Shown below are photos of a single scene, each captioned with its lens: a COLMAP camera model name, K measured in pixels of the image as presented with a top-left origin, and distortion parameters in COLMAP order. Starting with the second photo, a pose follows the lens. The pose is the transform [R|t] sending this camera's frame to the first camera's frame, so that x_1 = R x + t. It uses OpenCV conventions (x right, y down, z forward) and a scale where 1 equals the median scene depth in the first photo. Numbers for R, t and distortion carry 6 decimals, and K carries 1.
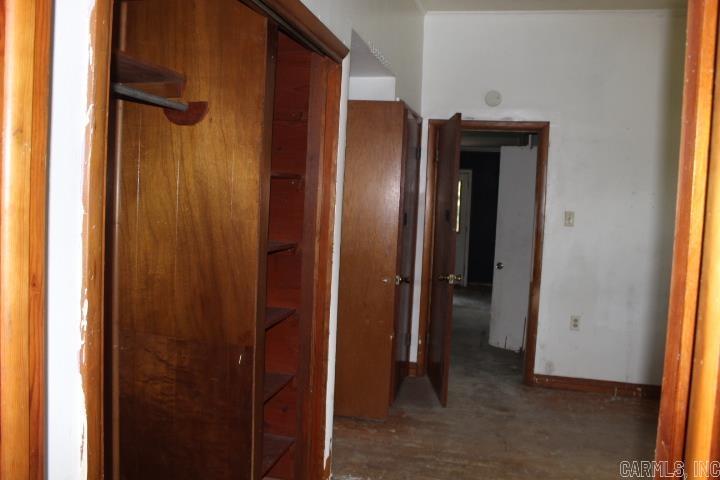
lens RADIAL K [[598.9, 0, 359.2], [0, 598.9, 240.6], [0, 0, 1]] dist [-0.164022, 0.142443]
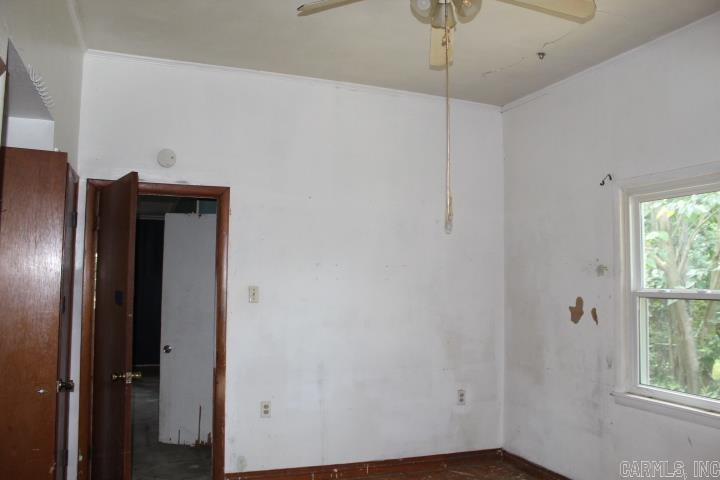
lens RADIAL K [[598.9, 0, 358.9], [0, 598.9, 238.6], [0, 0, 1]] dist [-0.164022, 0.142443]
pose [[0.819039, 0.007430, 0.573689, -0.035132], [0.058788, 0.993566, -0.096797, -0.023708], [-0.570718, 0.113007, 0.813333, 0.150101]]
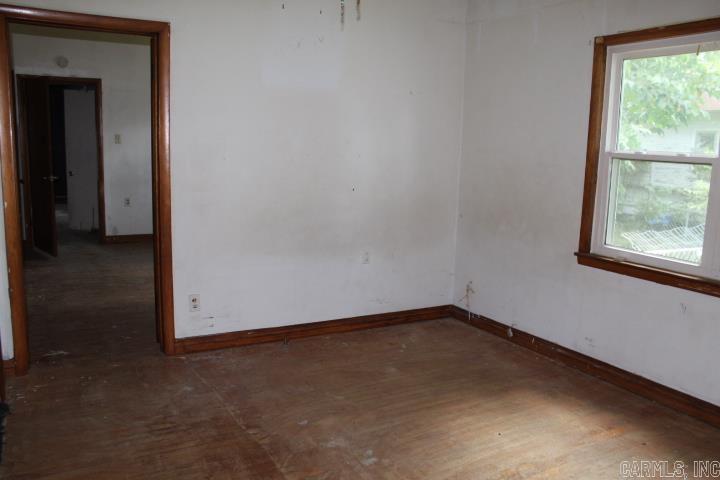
lens RADIAL K [[598.9, 0, 354.3], [0, 598.9, 239.2], [0, 0, 1]] dist [-0.164022, 0.142443]
pose [[0.731632, -0.136548, 0.667884, -0.281800], [0.048248, 0.987649, 0.149069, 0.028575], [-0.679990, -0.076840, 0.729184, -0.650749]]
